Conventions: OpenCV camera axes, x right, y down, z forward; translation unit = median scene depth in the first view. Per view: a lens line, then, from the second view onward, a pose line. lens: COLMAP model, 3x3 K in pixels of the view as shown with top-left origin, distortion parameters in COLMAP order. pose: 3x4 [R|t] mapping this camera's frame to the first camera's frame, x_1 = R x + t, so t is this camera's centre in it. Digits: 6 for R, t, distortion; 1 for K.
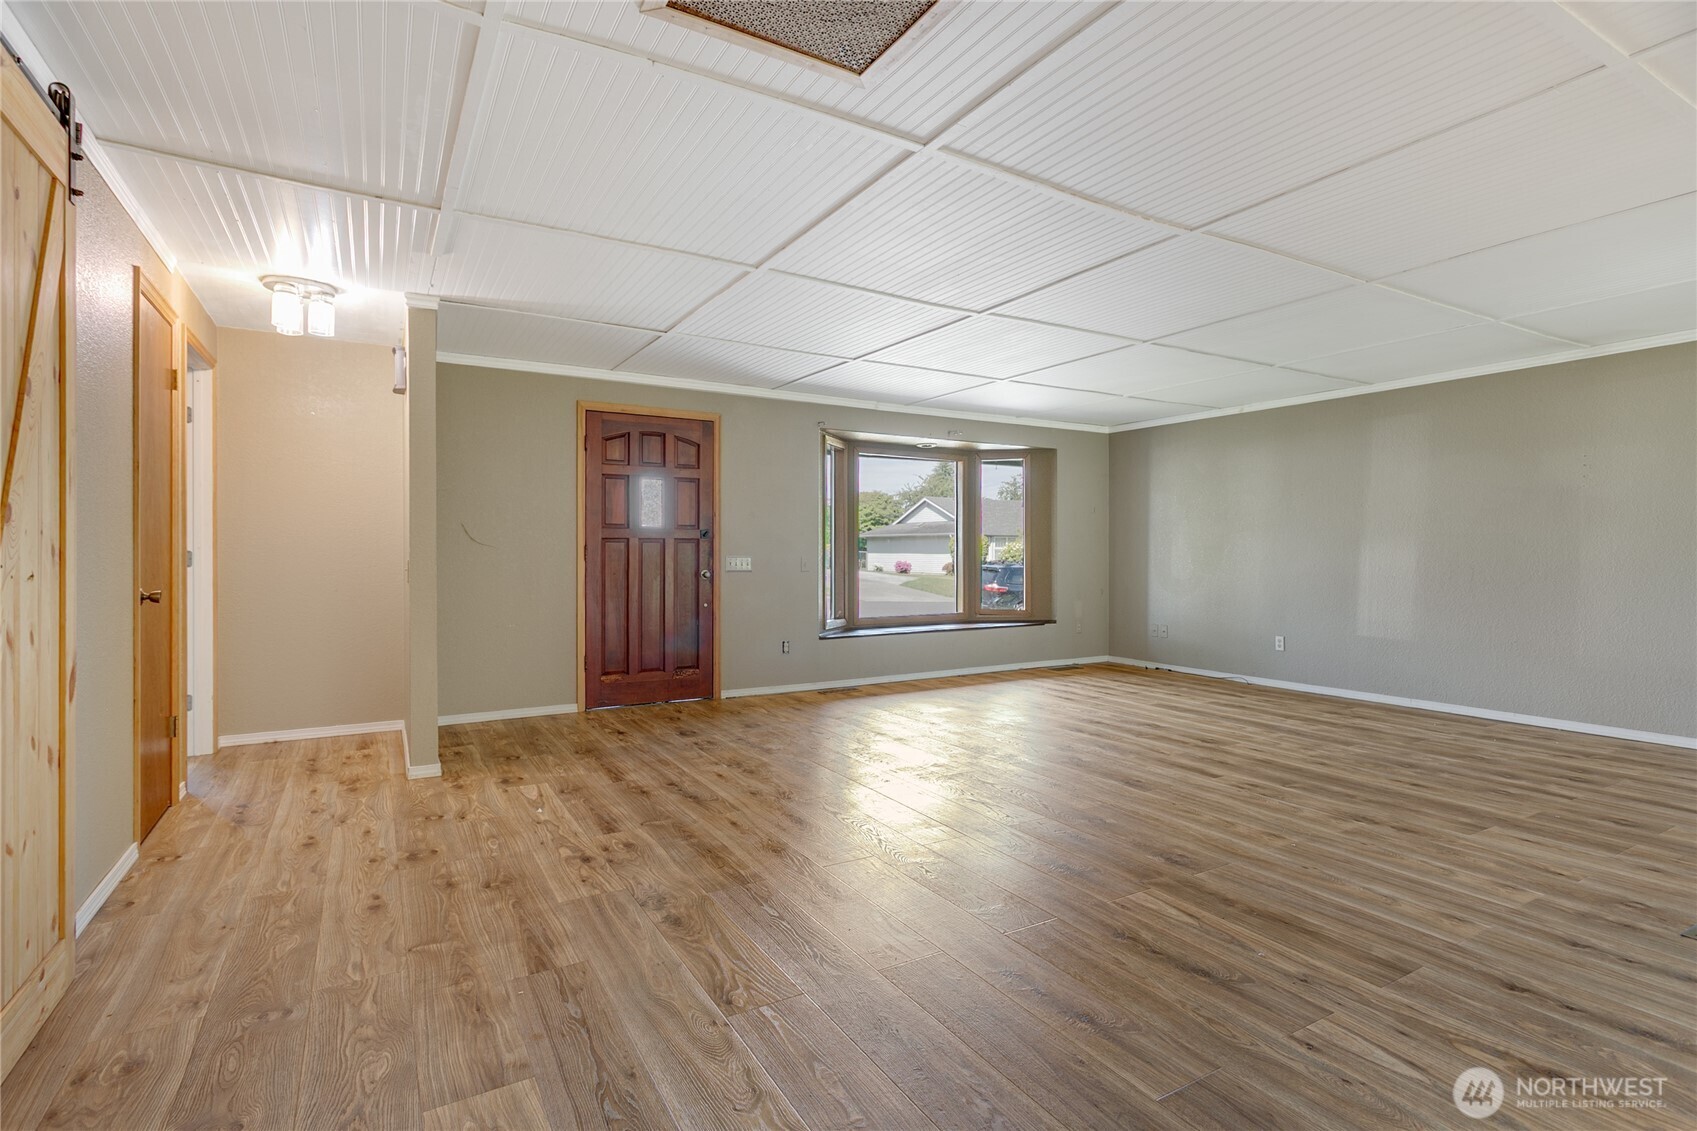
lens RADIAL K [[816.8, 0, 840.7], [0, 816.8, 546.4], [0, 0, 1]] dist [-0.002480, 0.000533]
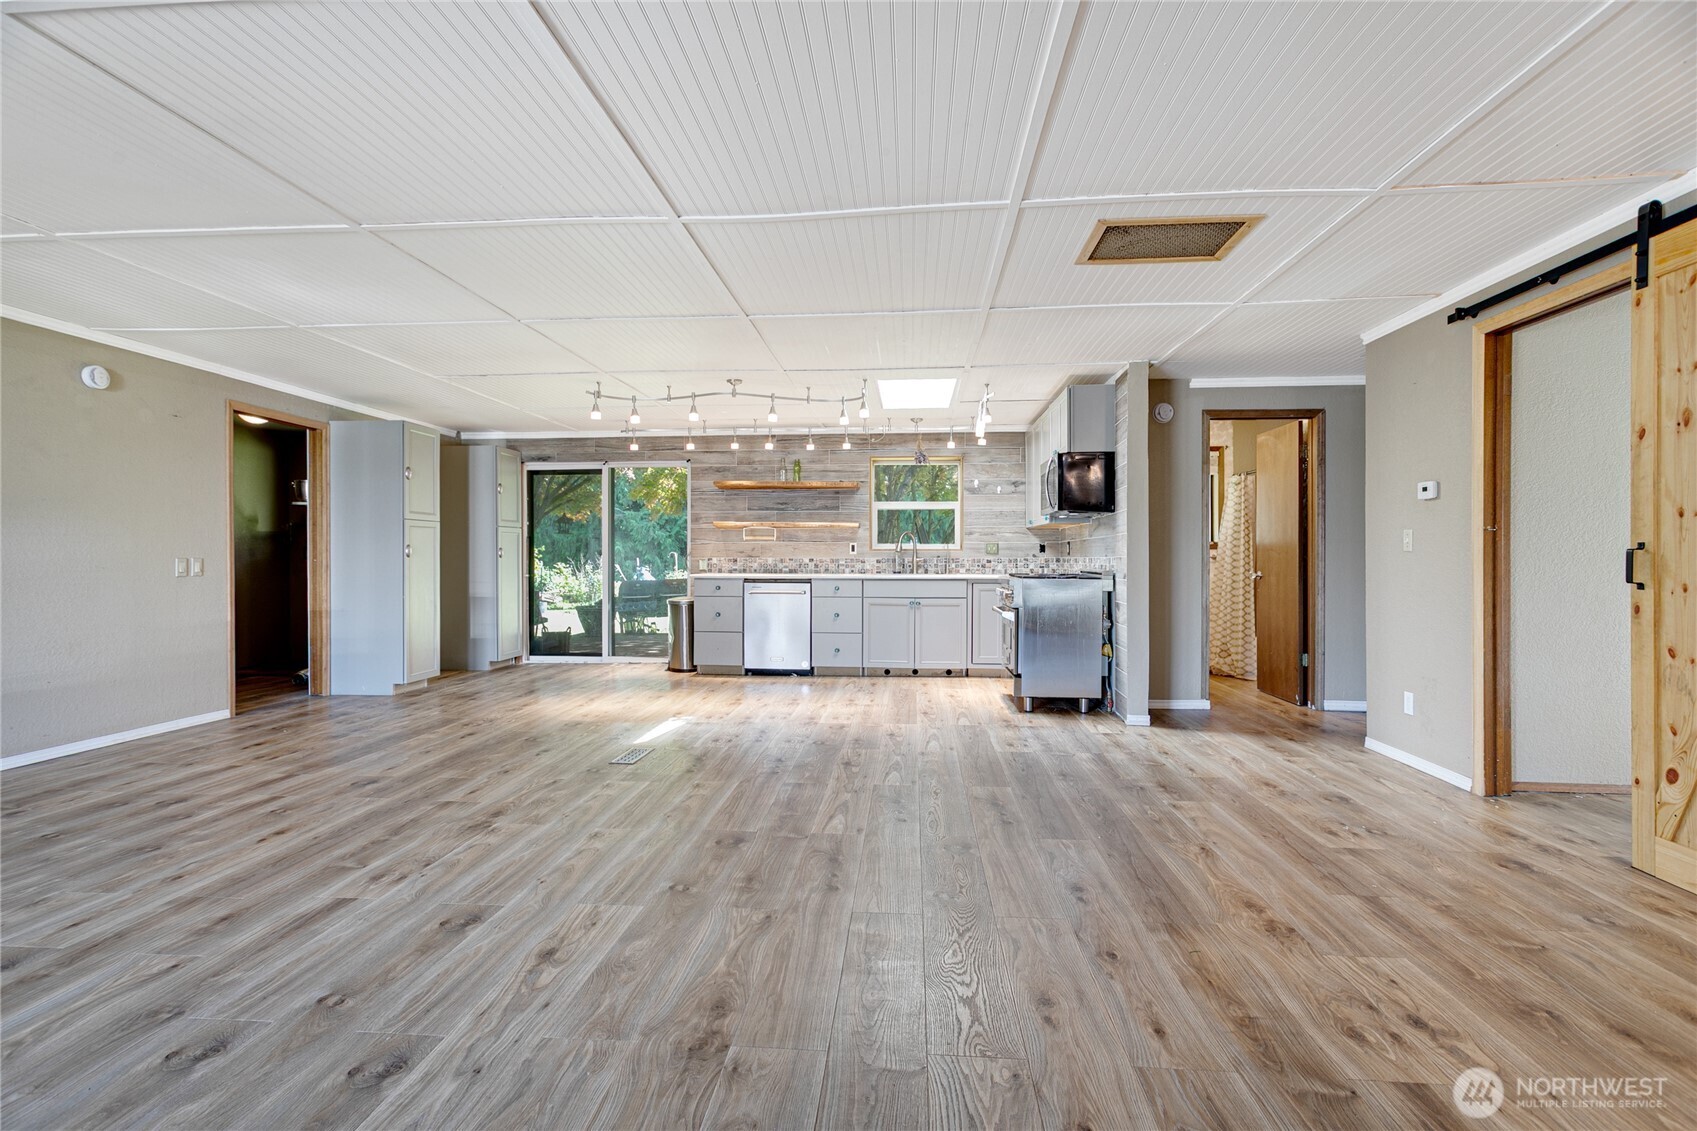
lens RADIAL K [[807.3, 0, 848.5], [0, 807.3, 565.5], [0, 0, 1]] dist [0.000456, 0.000907]
pose [[-0.823615, -0.004348, 0.567133, -0.301551], [-0.002833, 0.999990, 0.003552, 0.023665], [-0.567143, 0.001319, -0.823618, 1.775470]]
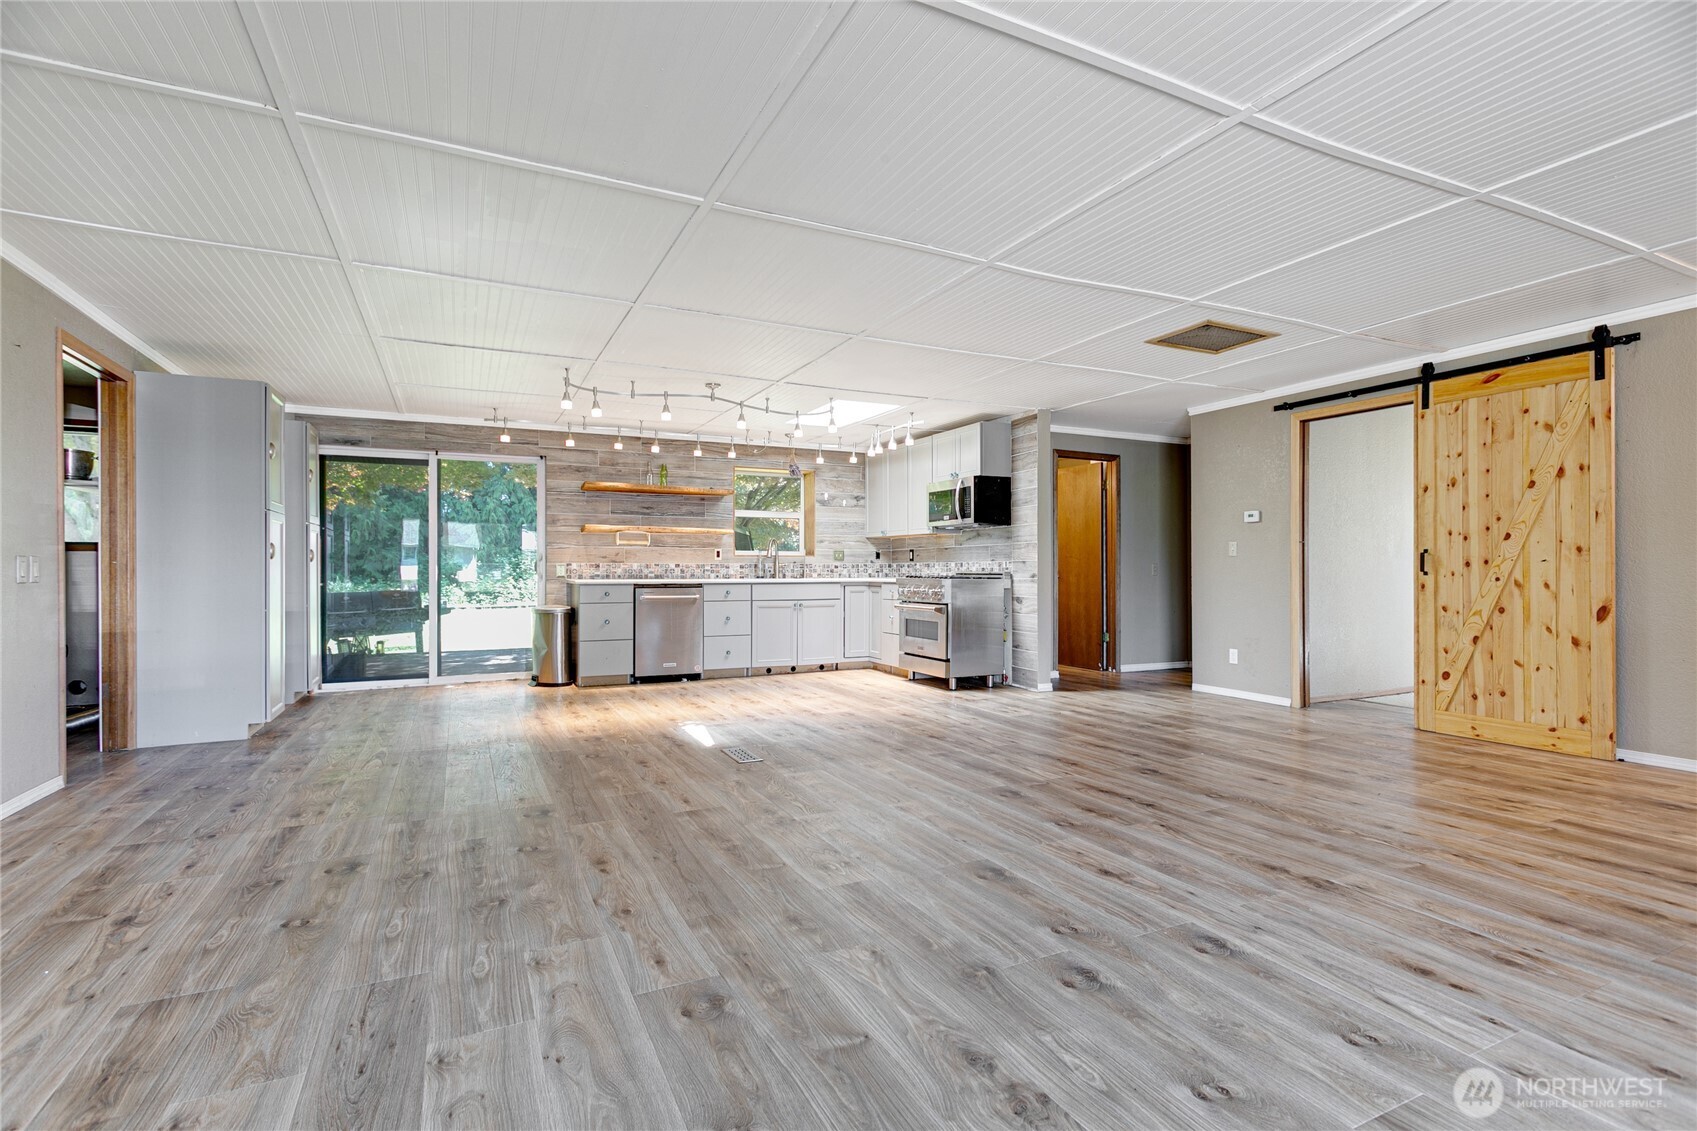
lens RADIAL K [[793.5, 0, 854.2], [0, 793.5, 576.0], [0, 0, 1]] dist [0.002110, 0.000721]
pose [[-0.997842, 0.002632, 0.065608, 0.571051], [0.002712, 0.999996, 0.001140, 0.048783], [-0.065605, 0.001315, -0.997845, 2.230459]]
